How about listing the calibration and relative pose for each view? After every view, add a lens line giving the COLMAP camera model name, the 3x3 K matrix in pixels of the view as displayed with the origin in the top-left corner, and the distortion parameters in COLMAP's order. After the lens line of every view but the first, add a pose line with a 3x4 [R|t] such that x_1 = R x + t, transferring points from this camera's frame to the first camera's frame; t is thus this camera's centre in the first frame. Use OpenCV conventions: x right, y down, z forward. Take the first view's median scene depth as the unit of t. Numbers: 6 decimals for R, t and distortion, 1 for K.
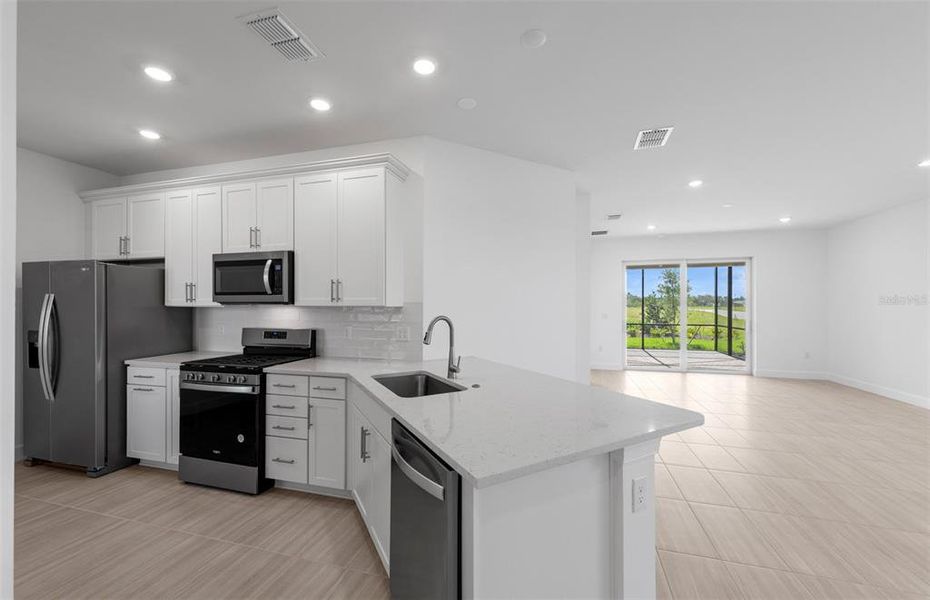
lens RADIAL K [[364.6, 0, 463.8], [0, 364.6, 305.0], [0, 0, 1]] dist [0.007671, 0.000184]
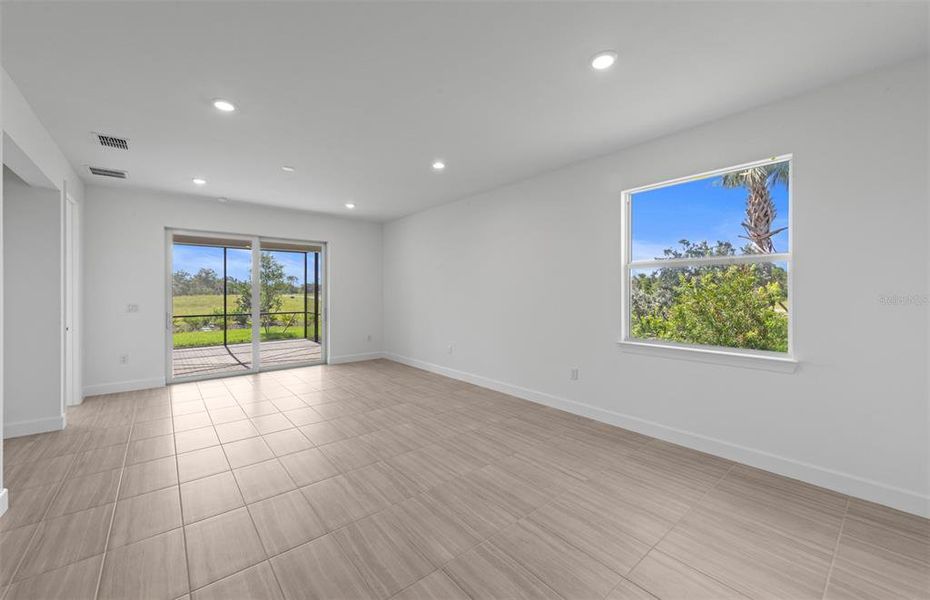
lens RADIAL K [[365.8, 0, 466.4], [0, 365.8, 294.3], [0, 0, 1]] dist [0.004067, -0.000096]
pose [[0.554573, -0.004021, 0.832125, 0.175050], [-0.000561, 0.999986, 0.005206, 0.002034], [-0.832135, -0.003354, 0.554564, 0.144569]]
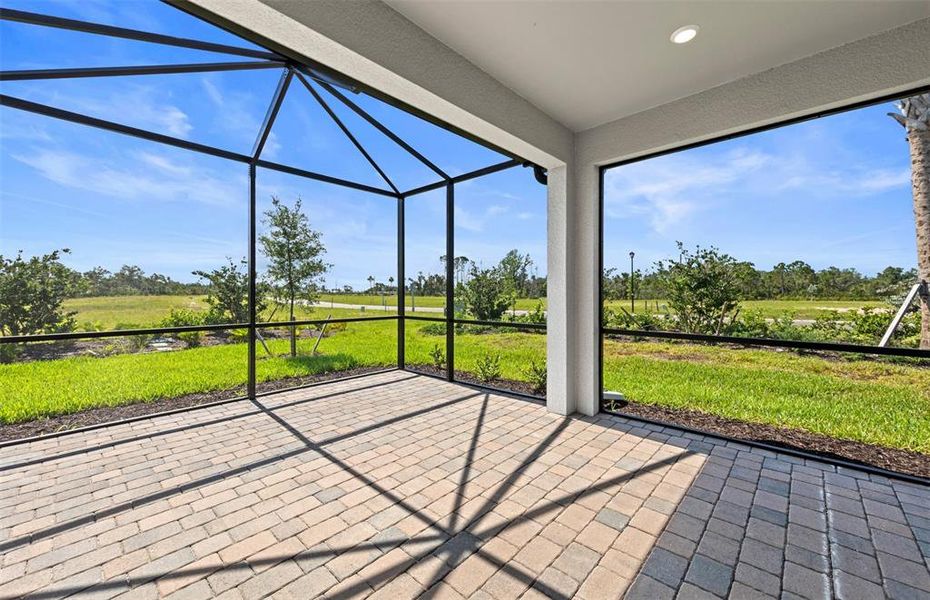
lens RADIAL K [[365.8, 0, 466.4], [0, 365.8, 294.3], [0, 0, 1]] dist [0.004067, -0.000096]
pose [[0.444789, -0.004406, 0.895625, 0.466640], [0.001772, 0.999990, 0.004040, 0.037937], [-0.895634, -0.000210, 0.444793, 1.146023]]
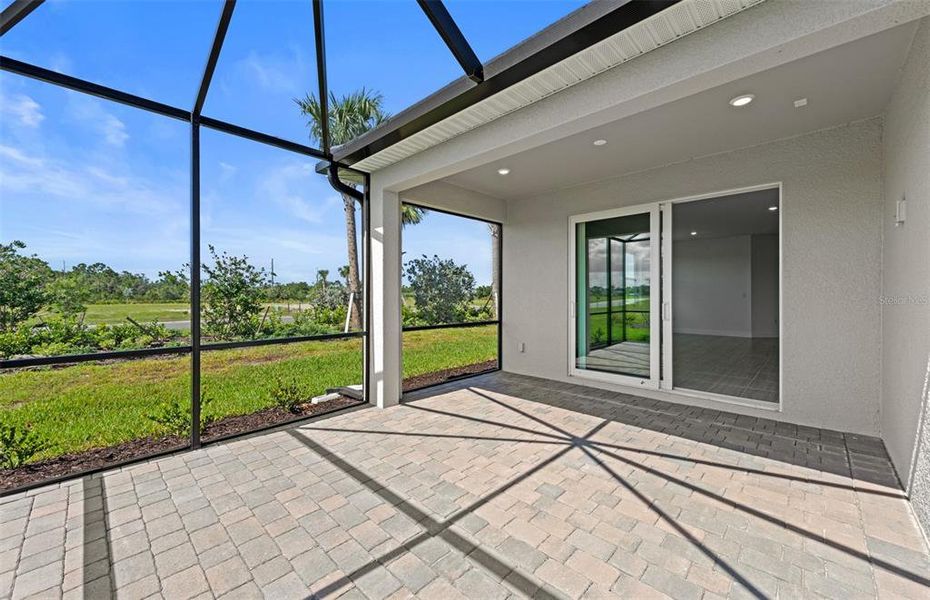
lens RADIAL K [[365.8, 0, 466.4], [0, 365.8, 294.3], [0, 0, 1]] dist [0.004067, -0.000096]
pose [[-0.889568, 0.001493, 0.456801, 0.608427], [0.001406, 0.999999, -0.000530, 0.029059], [-0.456801, 0.000171, -0.889569, 1.723016]]
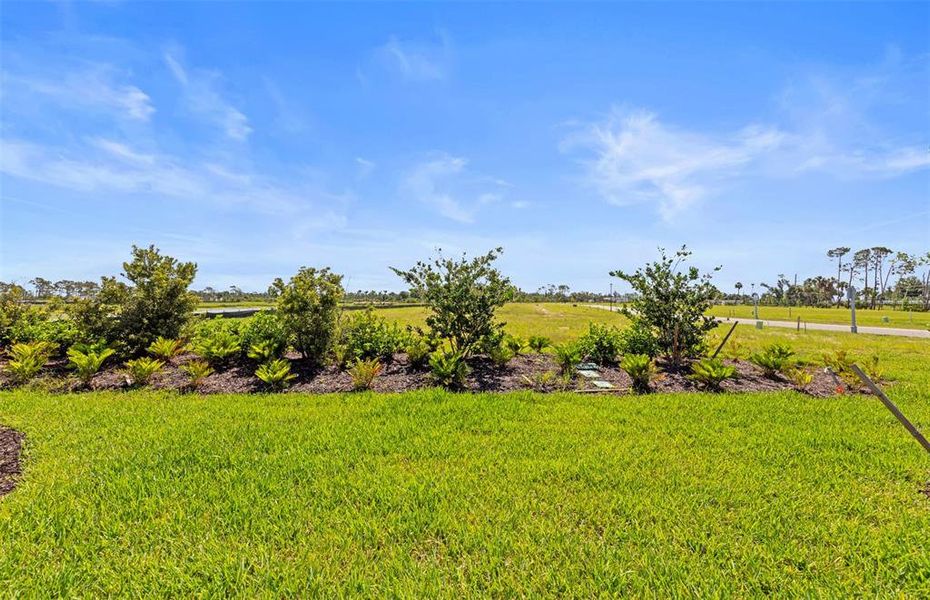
lens RADIAL K [[365.8, 0, 466.4], [0, 365.8, 294.3], [0, 0, 1]] dist [0.004067, -0.000096]
pose [[0.959137, 0.010397, 0.282750, 0.593703], [-0.005589, 0.999826, -0.017806, 0.037705], [-0.282886, 0.015498, 0.959028, 1.922297]]
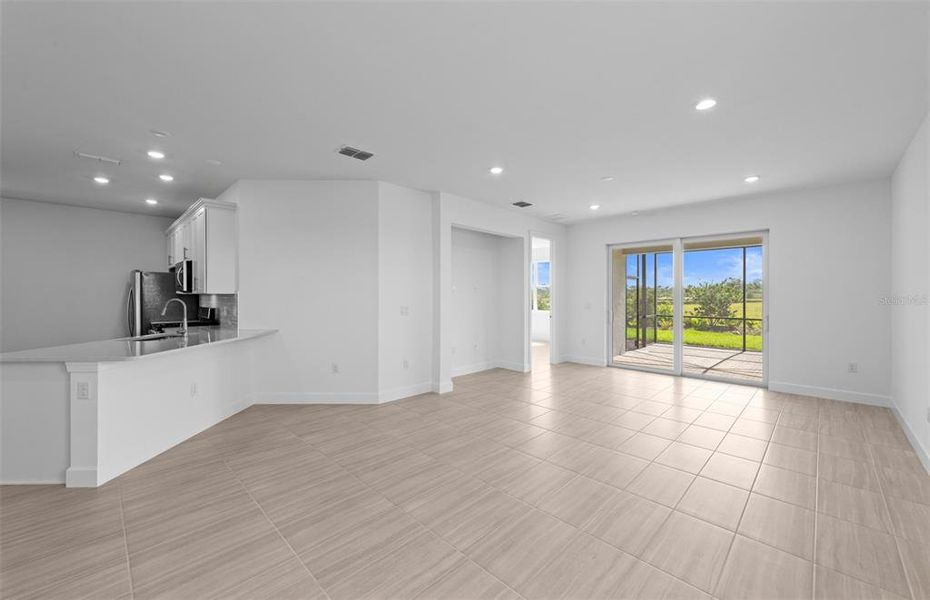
lens RADIAL K [[363.9, 0, 458.8], [0, 363.9, 283.1], [0, 0, 1]] dist [0.019980, 0.000028]
pose [[0.879764, -0.013859, -0.475208, 0.561018], [-0.001331, 0.999499, -0.031615, 0.002617], [0.475408, 0.028446, 0.879305, 0.038051]]
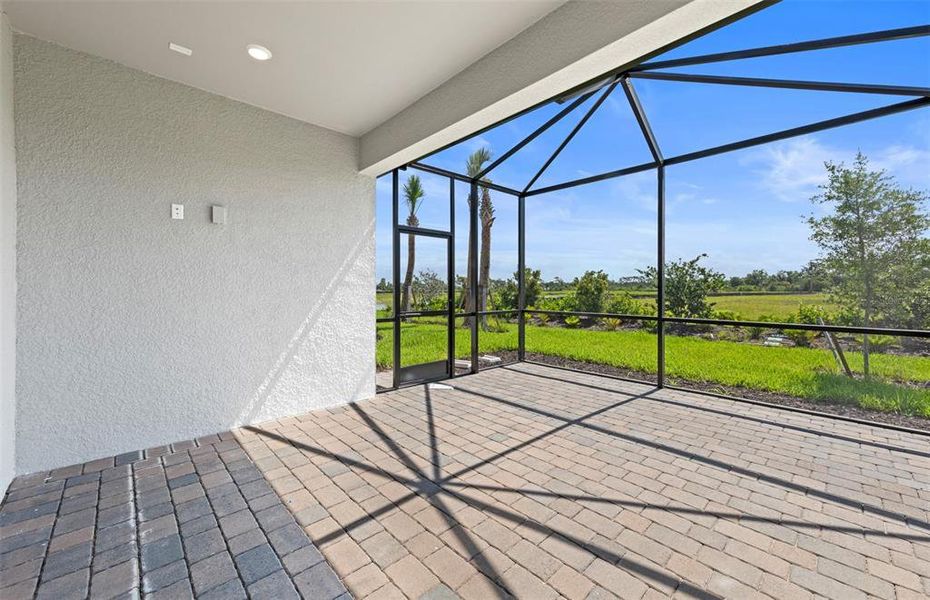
lens RADIAL K [[365.8, 0, 466.4], [0, 365.8, 294.3], [0, 0, 1]] dist [0.004067, -0.000096]
pose [[0.863004, 0.006833, -0.505151, 0.874138], [0.001279, 0.999876, 0.015710, 0.037923], [0.505196, -0.014204, 0.862888, 1.008365]]
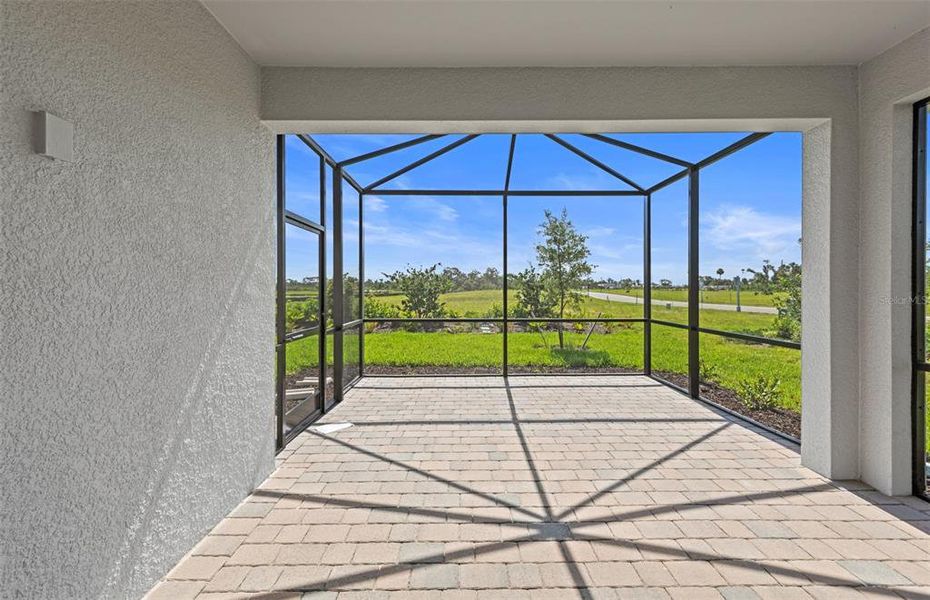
lens RADIAL K [[365.8, 0, 466.4], [0, 365.8, 294.3], [0, 0, 1]] dist [0.004067, -0.000096]
pose [[0.956381, -0.007077, 0.292037, 0.542106], [0.002065, 0.999845, 0.017464, 0.022244], [-0.292116, -0.016099, 0.956247, 1.012958]]
